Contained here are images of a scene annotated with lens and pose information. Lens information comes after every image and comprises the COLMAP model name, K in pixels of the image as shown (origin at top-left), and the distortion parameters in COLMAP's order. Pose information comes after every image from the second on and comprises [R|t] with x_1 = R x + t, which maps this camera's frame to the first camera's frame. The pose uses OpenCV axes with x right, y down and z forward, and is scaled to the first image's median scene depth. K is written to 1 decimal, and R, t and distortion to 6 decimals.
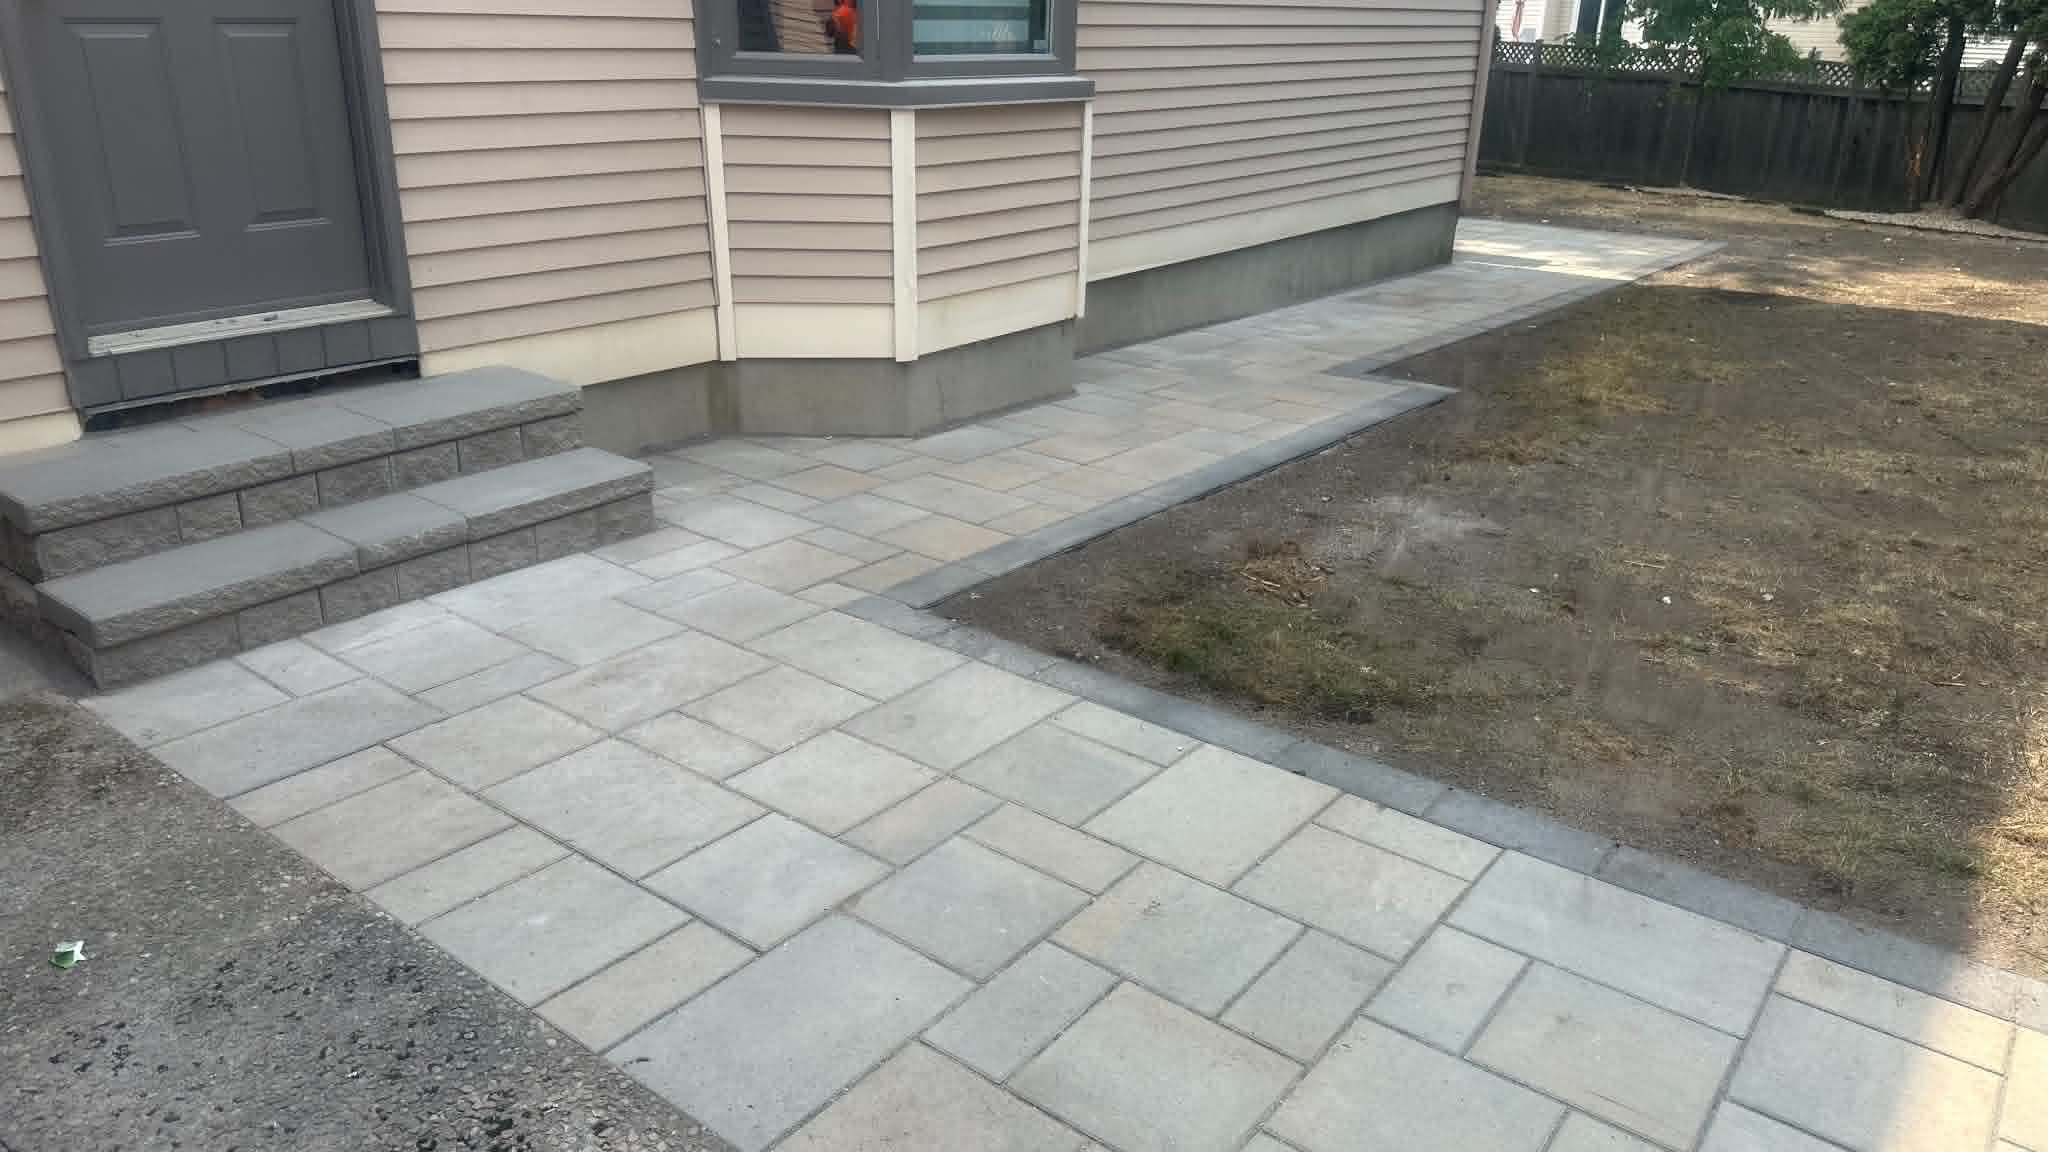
lens RADIAL K [[1481.2, 0, 1024.0], [0, 1481.2, 576.0], [0, 0, 1]] dist [0.153865, -0.151578]
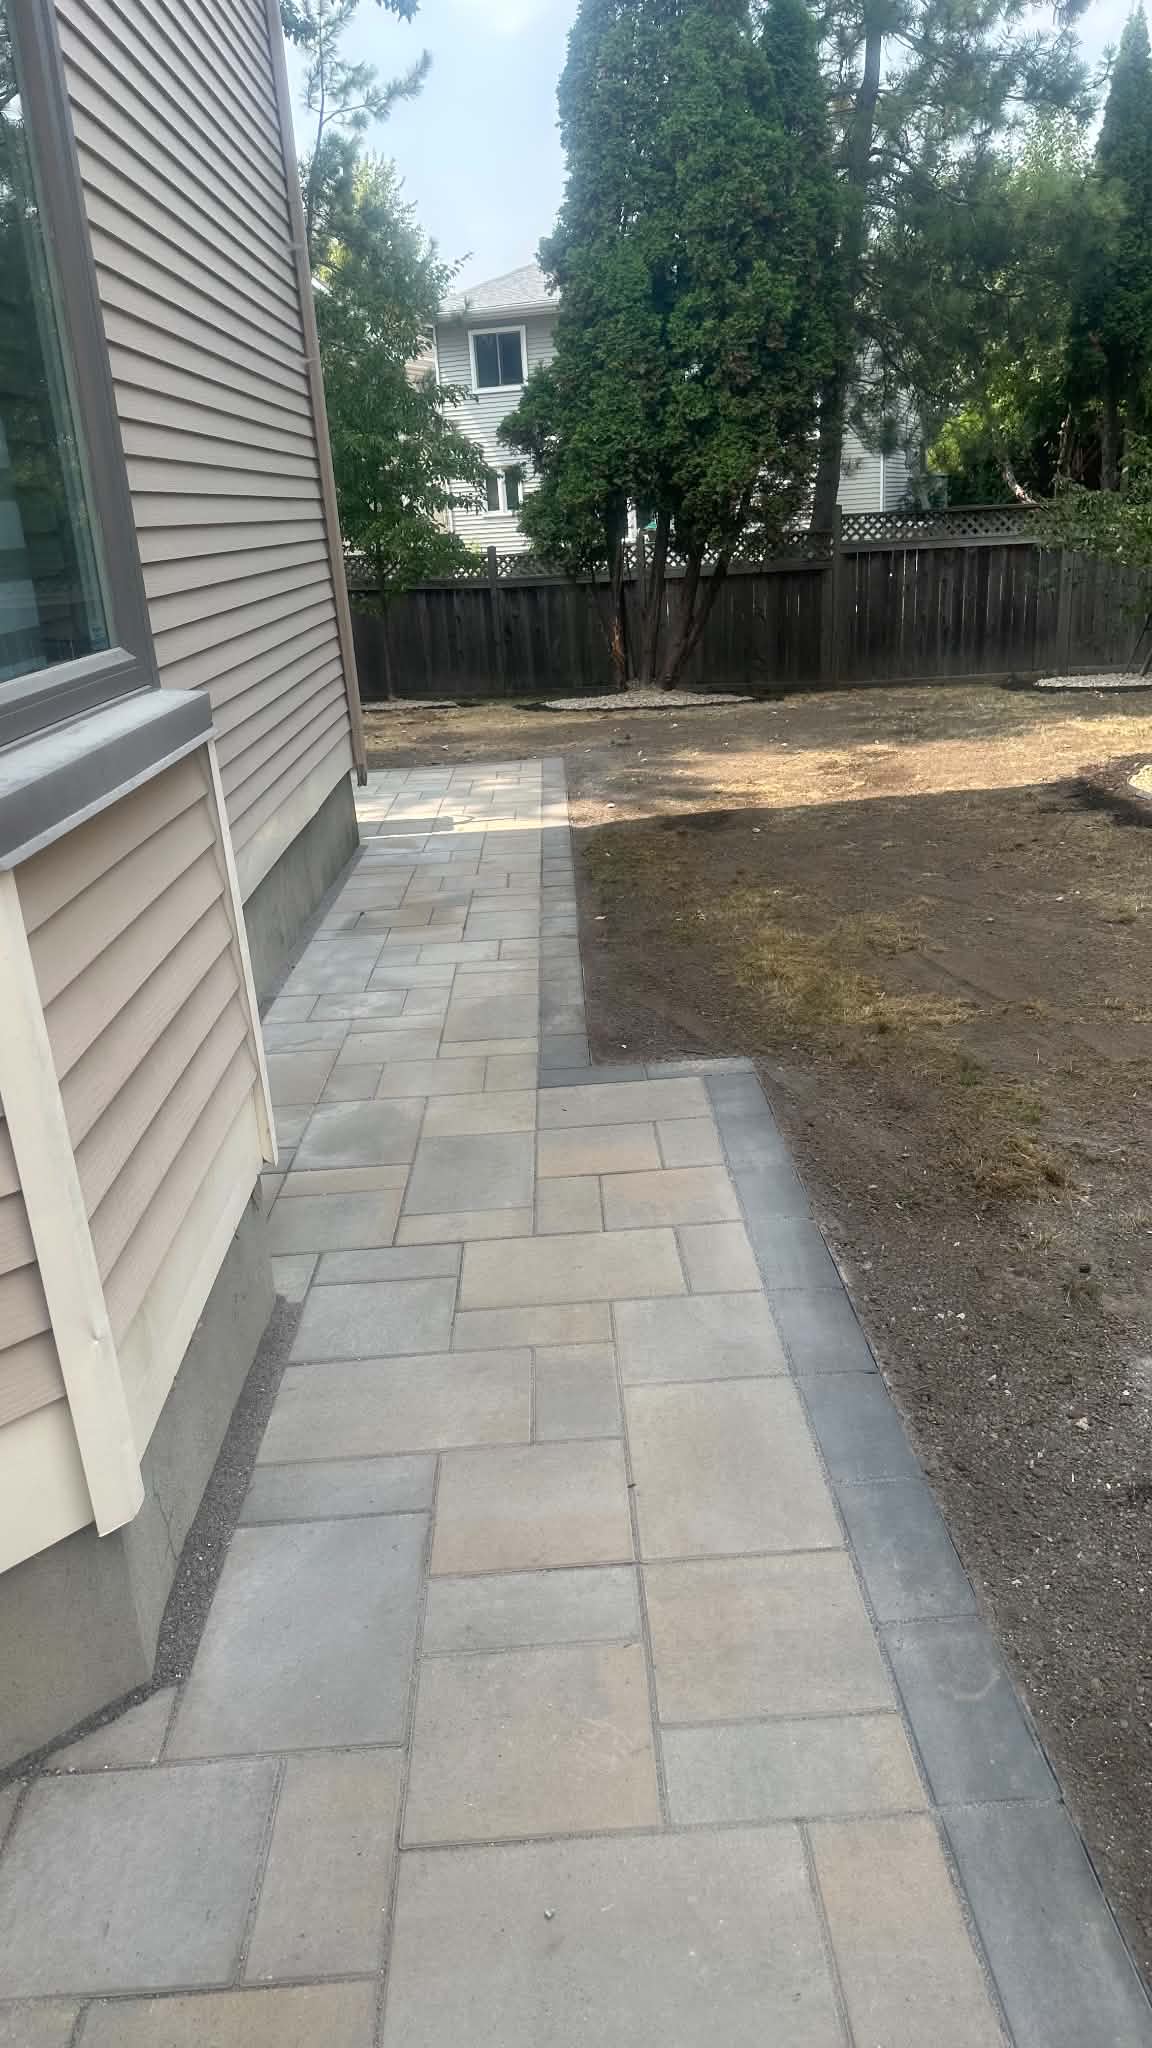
lens RADIAL K [[1481.2, 0, 576.0], [0, 1481.2, 1024.0], [0, 0, 1]] dist [0.153865, -0.151578]
pose [[0.767618, -0.281635, 0.575711, -0.071358], [0.304389, 0.950705, 0.059227, -0.101579], [-0.564012, 0.129776, 0.815505, 0.257693]]
